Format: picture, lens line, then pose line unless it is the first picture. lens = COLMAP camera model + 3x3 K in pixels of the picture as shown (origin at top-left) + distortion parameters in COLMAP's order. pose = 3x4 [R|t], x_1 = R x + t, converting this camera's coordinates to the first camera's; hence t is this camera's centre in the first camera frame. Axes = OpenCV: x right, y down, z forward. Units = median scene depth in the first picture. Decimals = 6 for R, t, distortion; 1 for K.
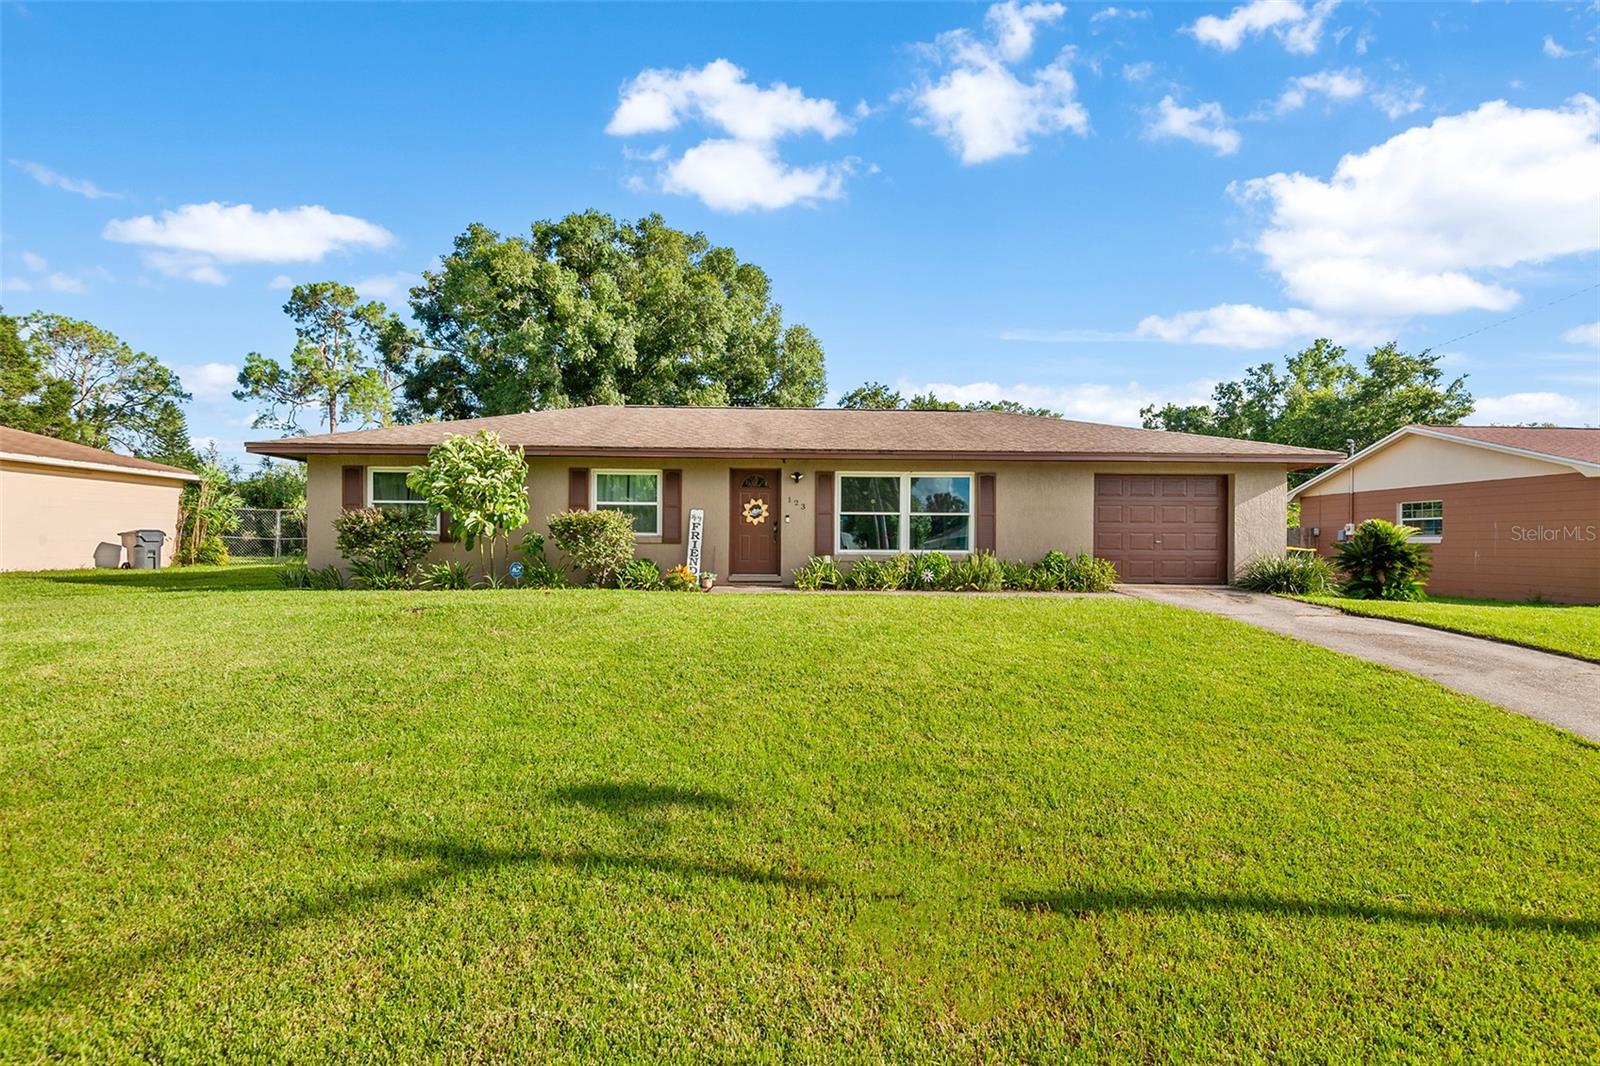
lens RADIAL K [[733.5, 0, 802.7], [0, 733.5, 535.1], [0, 0, 1]] dist [0.027093, -0.016262]
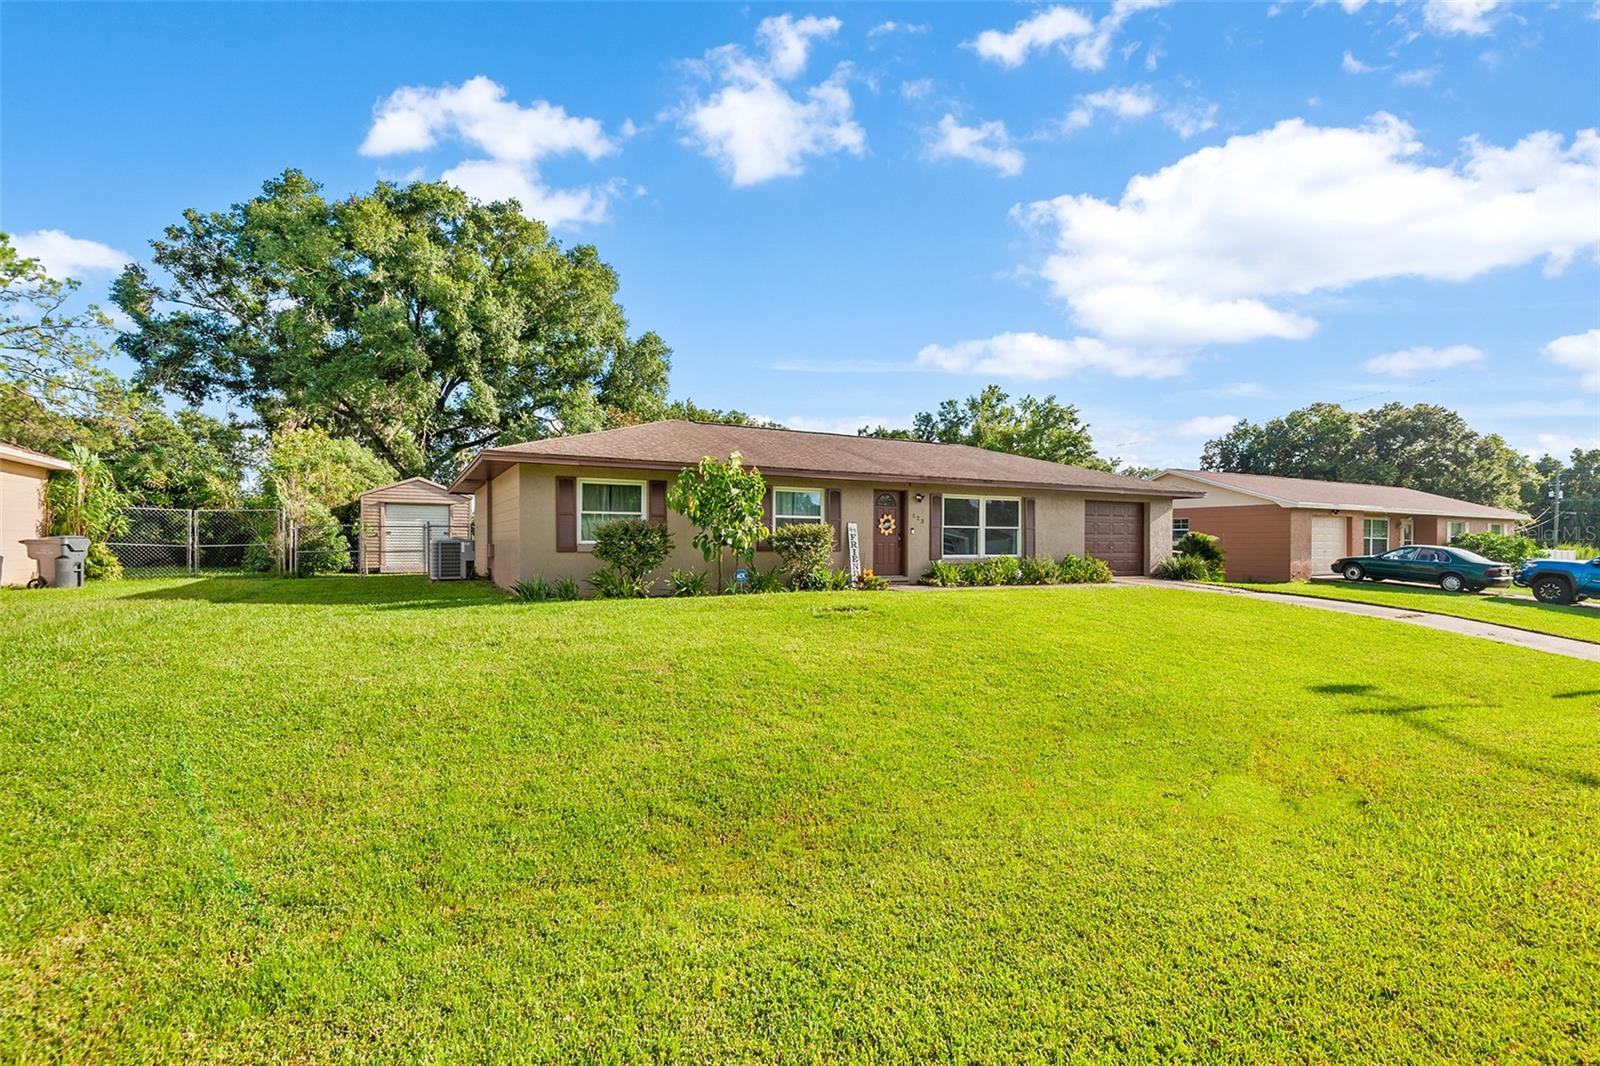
lens RADIAL K [[733.5, 0, 805.5], [0, 733.5, 539.6], [0, 0, 1]] dist [0.027093, -0.016262]
pose [[0.899398, 0.000798, 0.437130, -0.714768], [-0.003790, 0.999975, 0.005971, -0.013520], [-0.437114, -0.007027, 0.899379, -0.052551]]
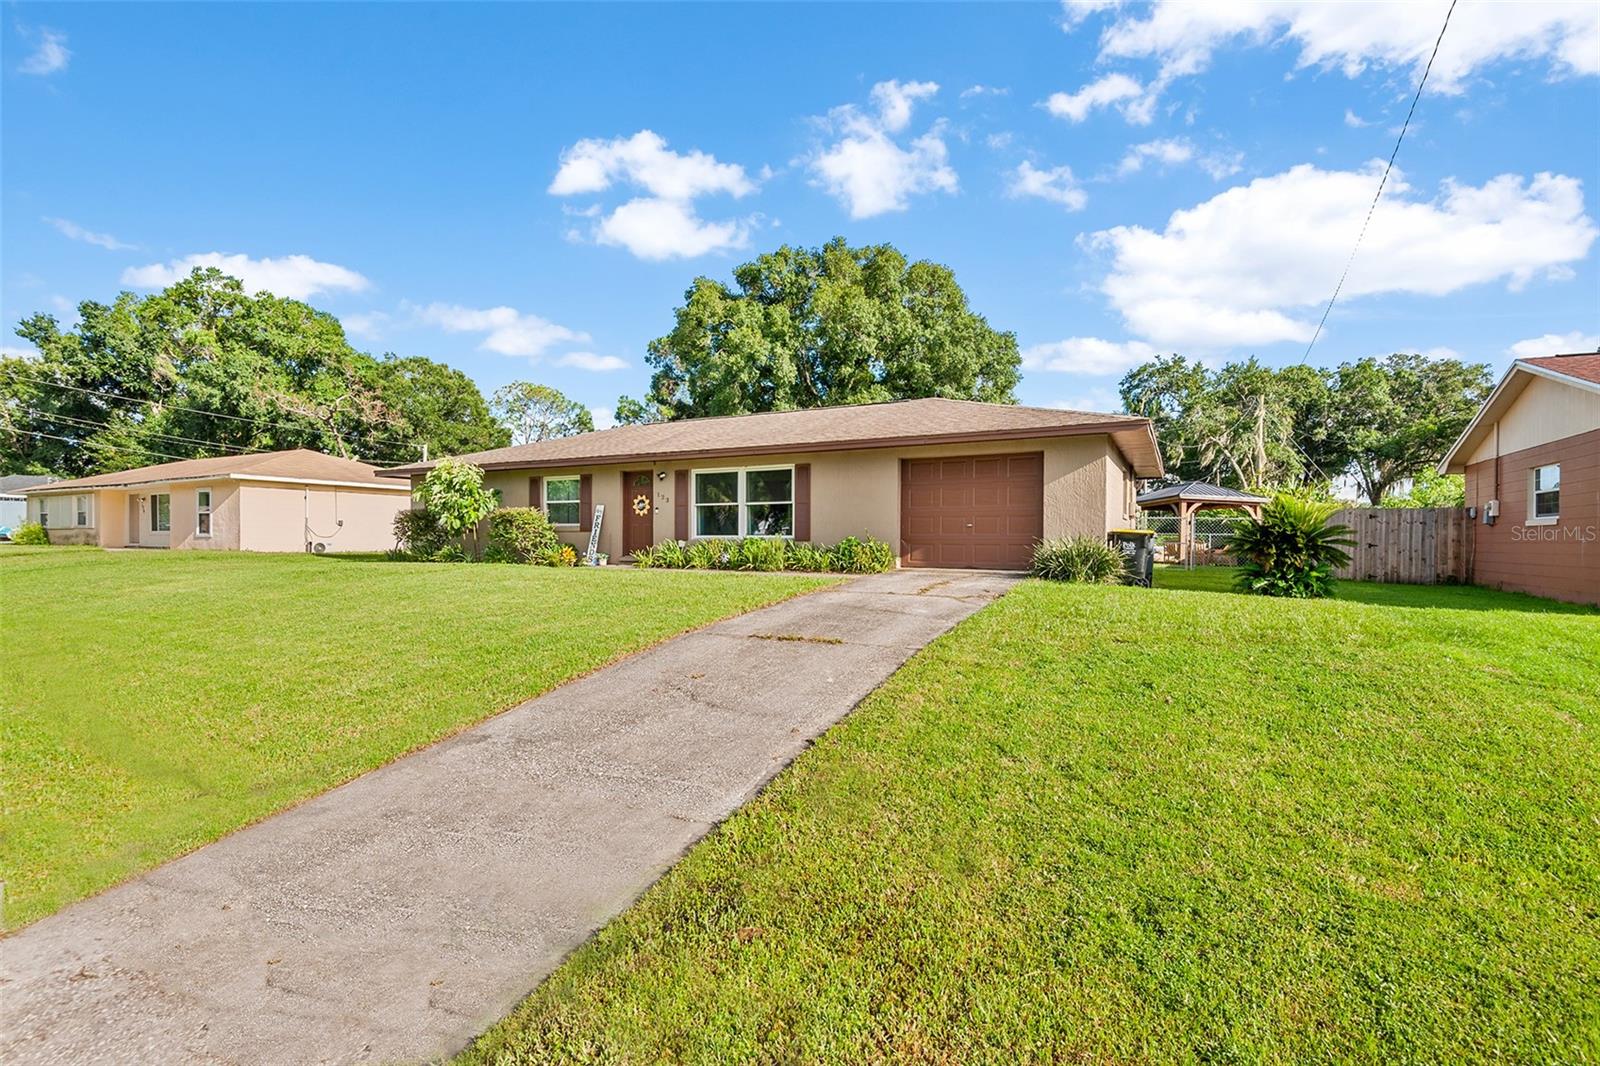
lens RADIAL K [[733.5, 0, 806.8], [0, 733.5, 533.7], [0, 0, 1]] dist [0.027093, -0.016262]
pose [[0.867989, -0.007290, -0.496530, 0.782079], [0.007889, 0.999968, -0.000890, 0.019433], [0.496521, -0.003145, 0.868019, 0.056661]]
